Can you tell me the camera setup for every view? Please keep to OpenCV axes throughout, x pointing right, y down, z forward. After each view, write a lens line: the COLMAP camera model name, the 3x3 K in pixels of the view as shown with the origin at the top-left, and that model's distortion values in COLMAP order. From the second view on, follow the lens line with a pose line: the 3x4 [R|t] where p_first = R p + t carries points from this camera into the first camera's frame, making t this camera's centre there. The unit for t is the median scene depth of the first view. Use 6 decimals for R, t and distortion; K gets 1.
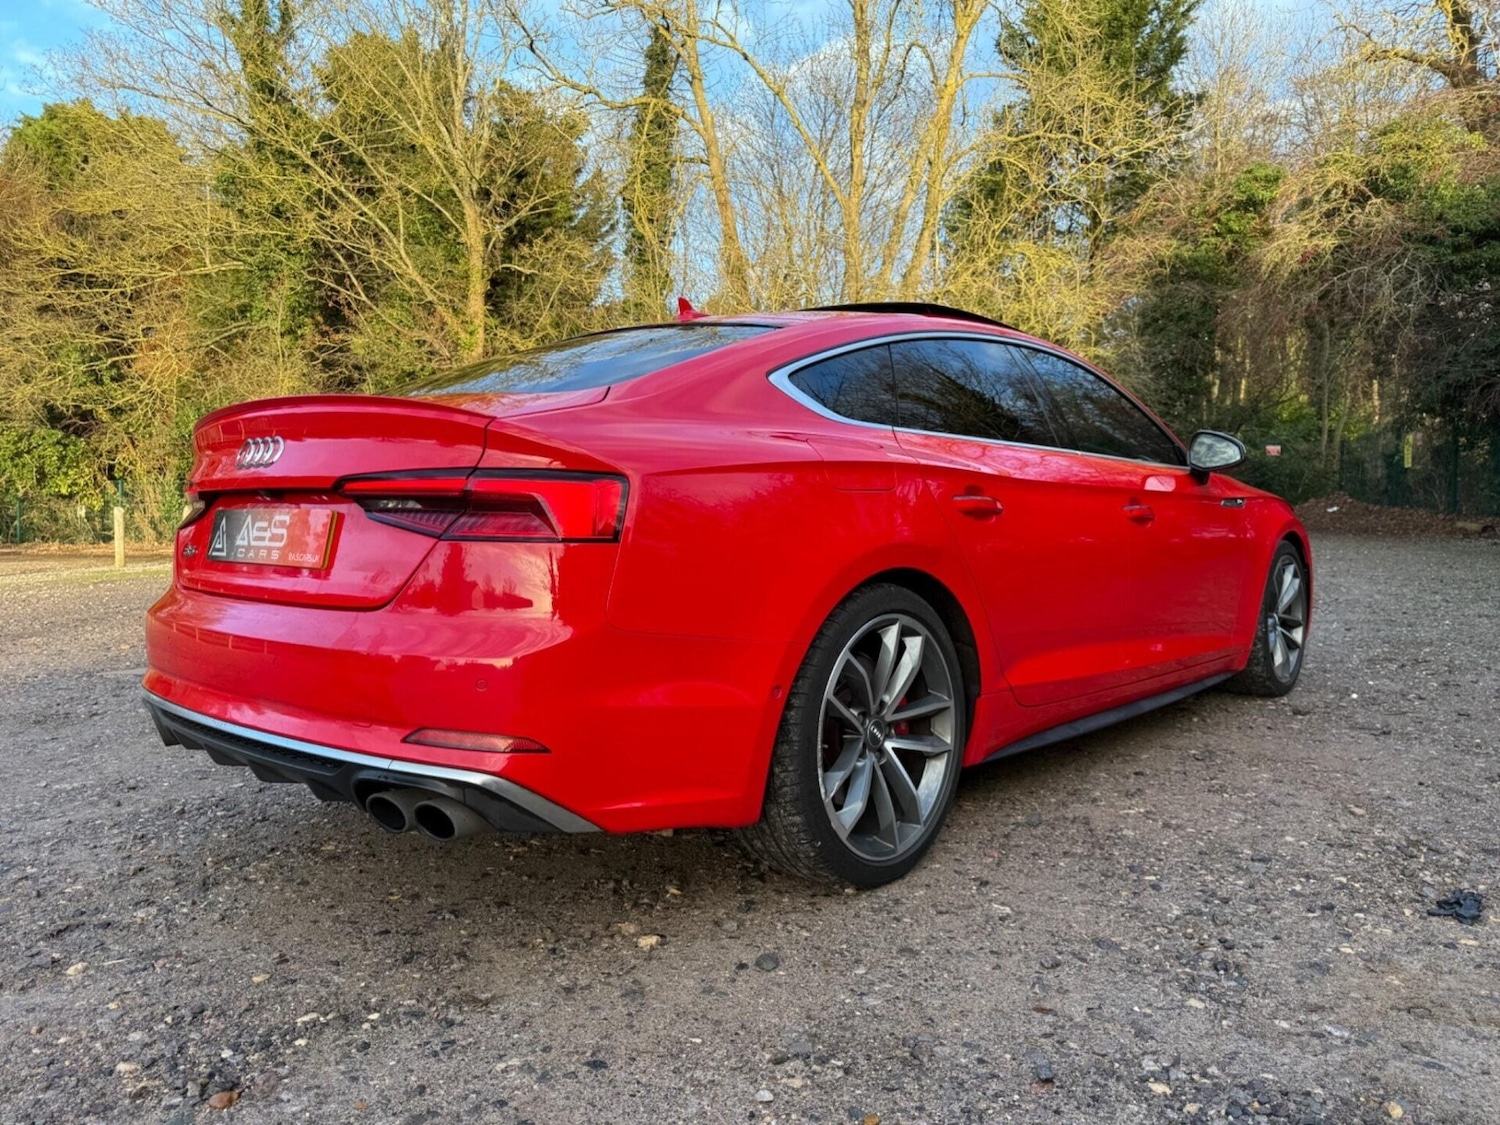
lens RADIAL K [[1065.8, 0, 748.7], [0, 1065.8, 568.1], [0, 0, 1]] dist [0.033217, -0.032277]
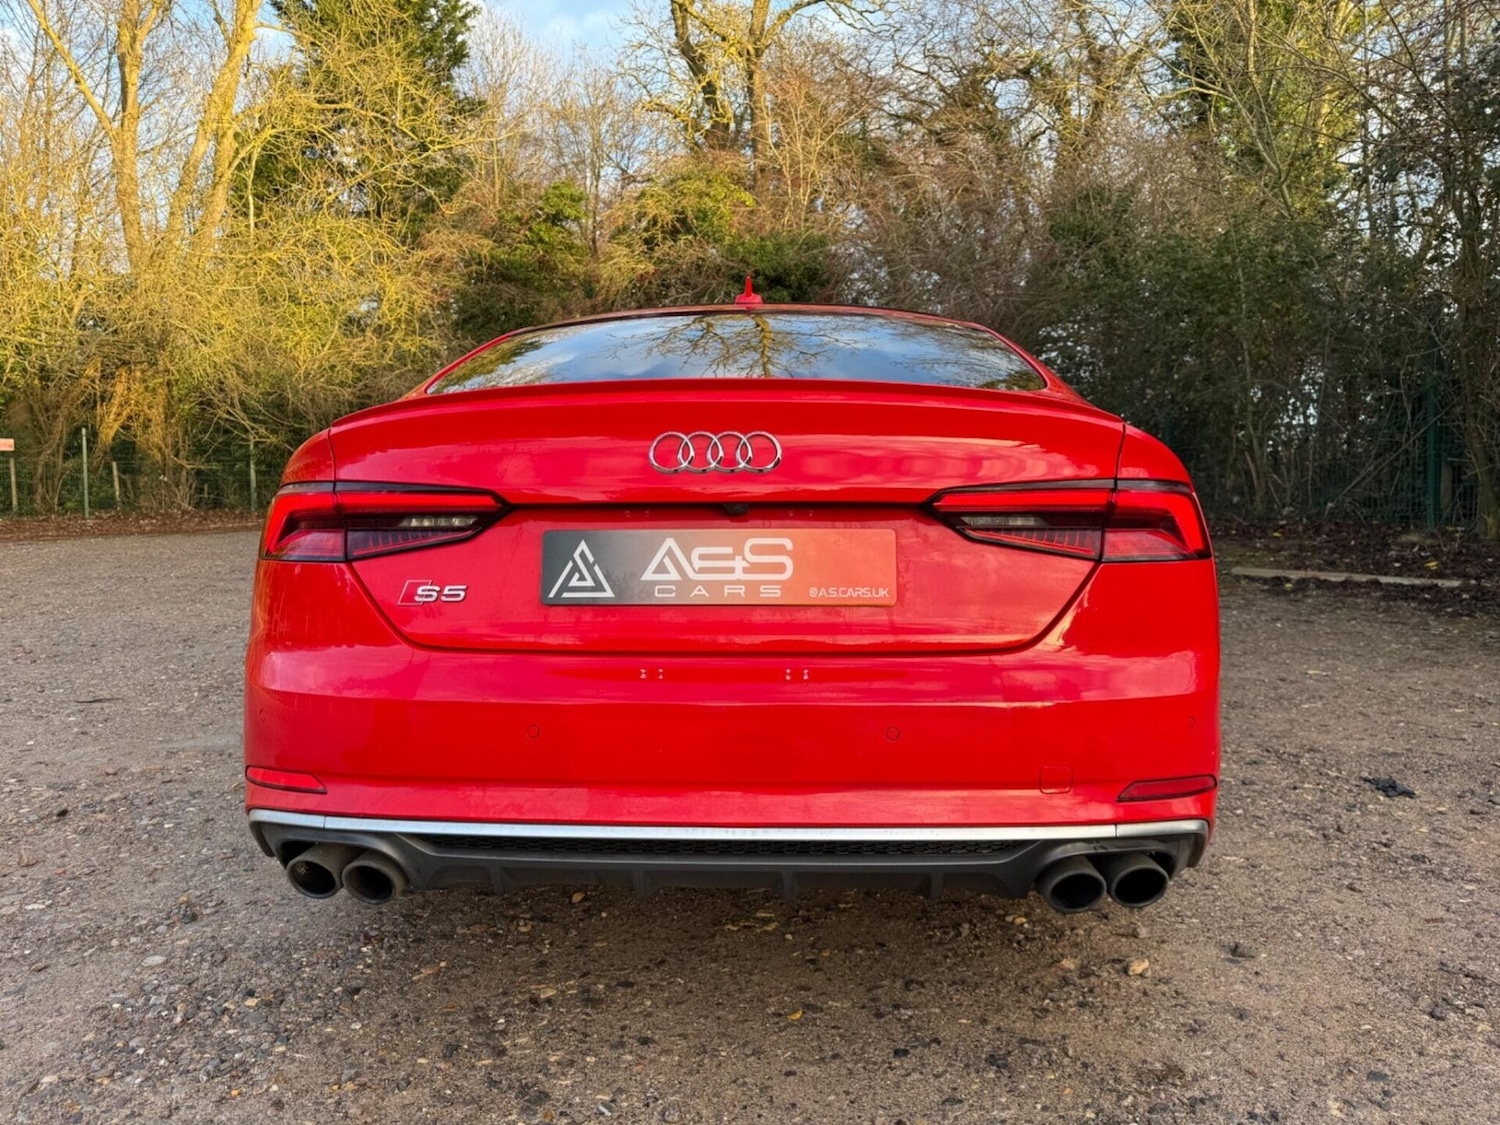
lens RADIAL K [[1065.8, 0, 748.7], [0, 1065.8, 568.1], [0, 0, 1]] dist [0.033217, -0.032277]
pose [[0.774067, -0.042803, 0.631655, -0.288616], [0.036077, 0.999073, 0.023488, -0.014563], [-0.632075, 0.004607, 0.774894, 0.141223]]
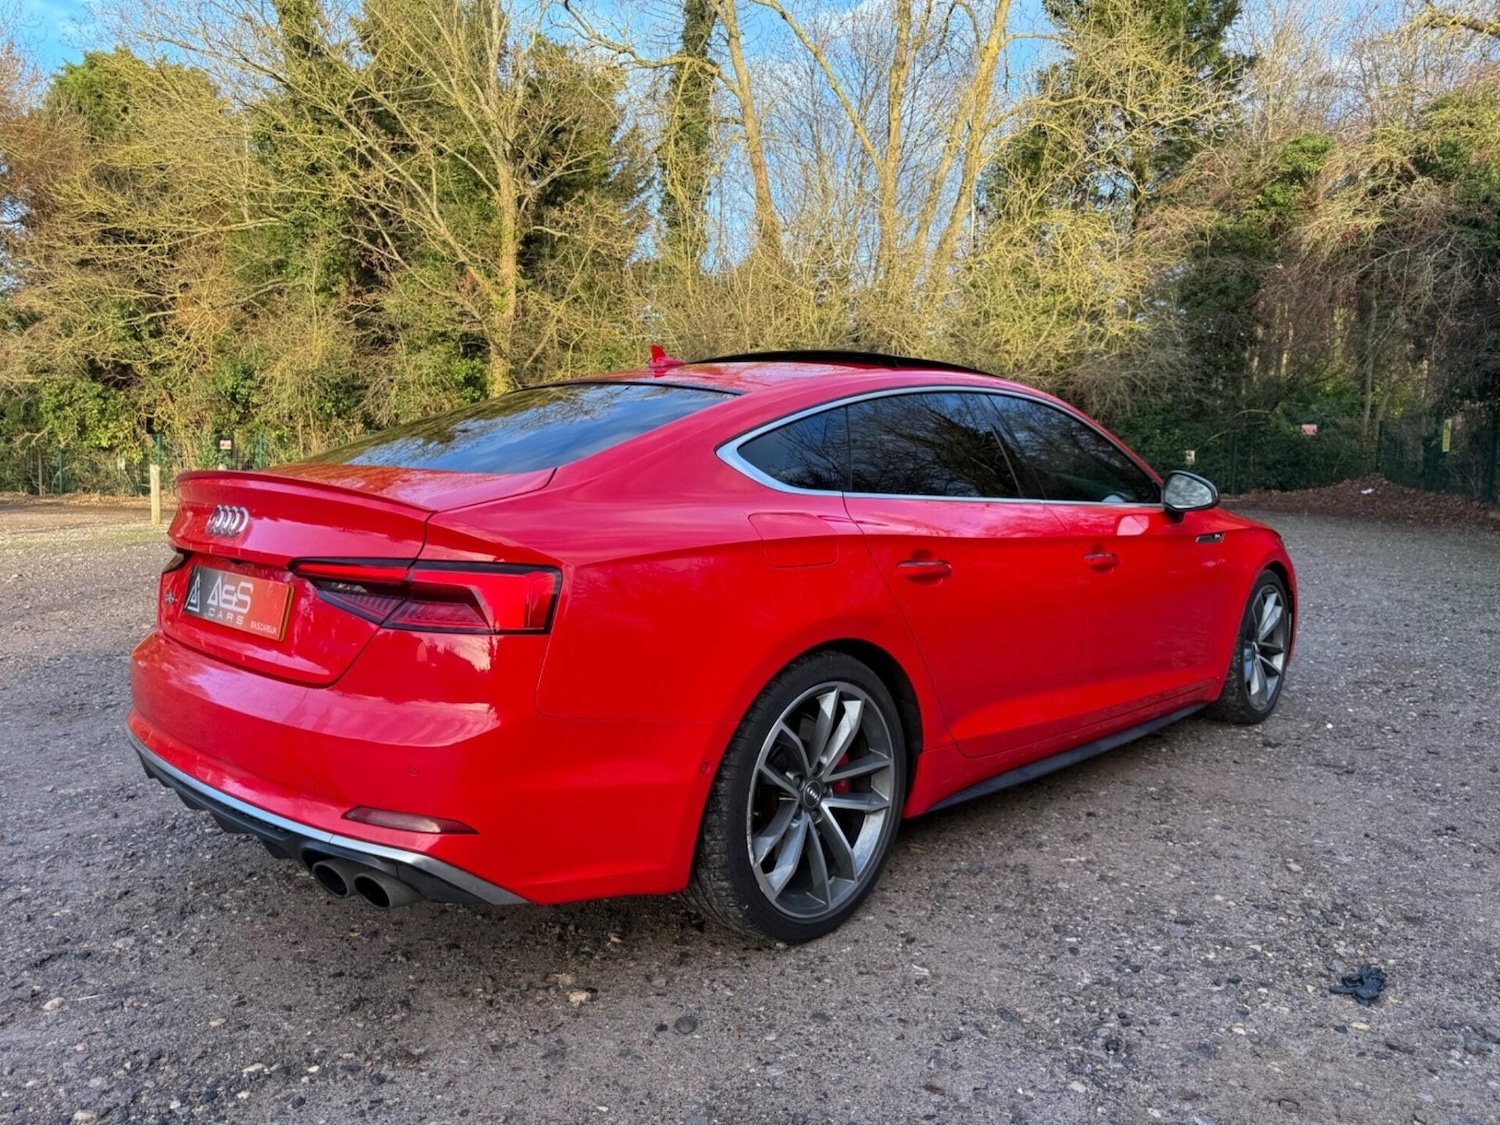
lens RADIAL K [[1065.8, 0, 748.7], [0, 1065.8, 568.1], [0, 0, 1]] dist [0.033217, -0.032277]
pose [[0.999248, 0.024629, -0.029957, 0.028977], [-0.023423, 0.998926, 0.039968, -0.037340], [0.030909, -0.039236, 0.998752, -0.013347]]
